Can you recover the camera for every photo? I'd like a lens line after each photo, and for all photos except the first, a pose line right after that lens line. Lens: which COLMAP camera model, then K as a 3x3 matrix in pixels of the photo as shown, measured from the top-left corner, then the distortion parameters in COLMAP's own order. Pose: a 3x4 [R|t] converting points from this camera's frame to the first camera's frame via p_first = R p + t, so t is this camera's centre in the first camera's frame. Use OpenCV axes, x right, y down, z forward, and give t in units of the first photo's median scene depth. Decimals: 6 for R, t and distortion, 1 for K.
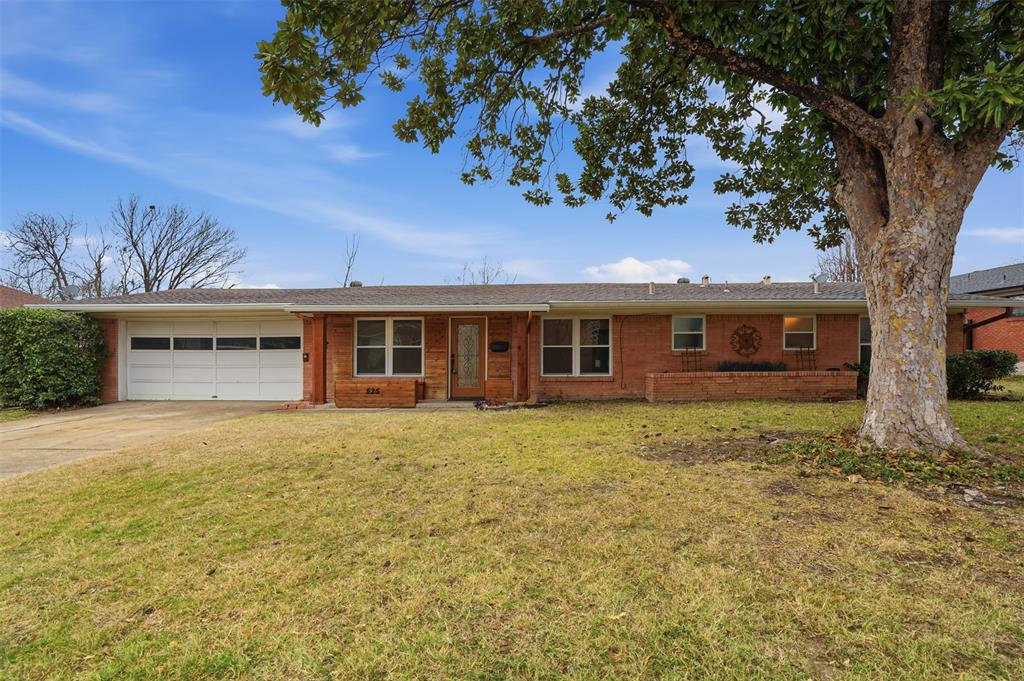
lens RADIAL K [[481.6, 0, 522.0], [0, 481.6, 360.9], [0, 0, 1]] dist [-0.040769, 0.009842]
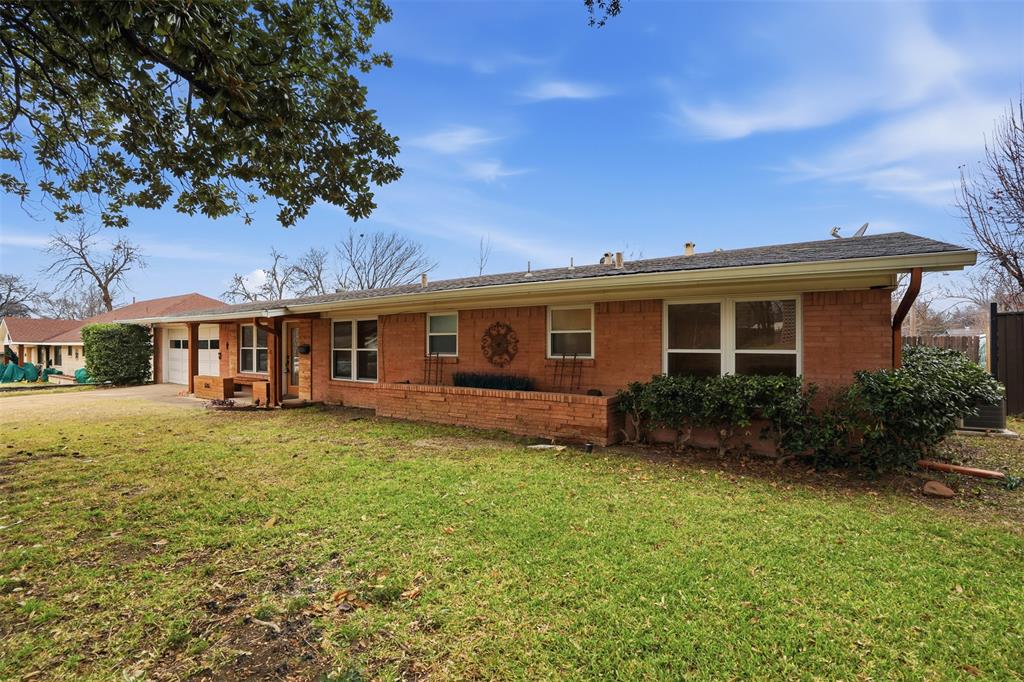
lens RADIAL K [[465.3, 0, 508.2], [0, 465.3, 342.1], [0, 0, 1]] dist [-0.033039, 0.000587]
pose [[0.829900, 0.001302, -0.557910, 0.872994], [-0.008129, 0.999919, -0.009758, -0.038758], [0.557852, 0.012634, 0.829844, 0.417566]]
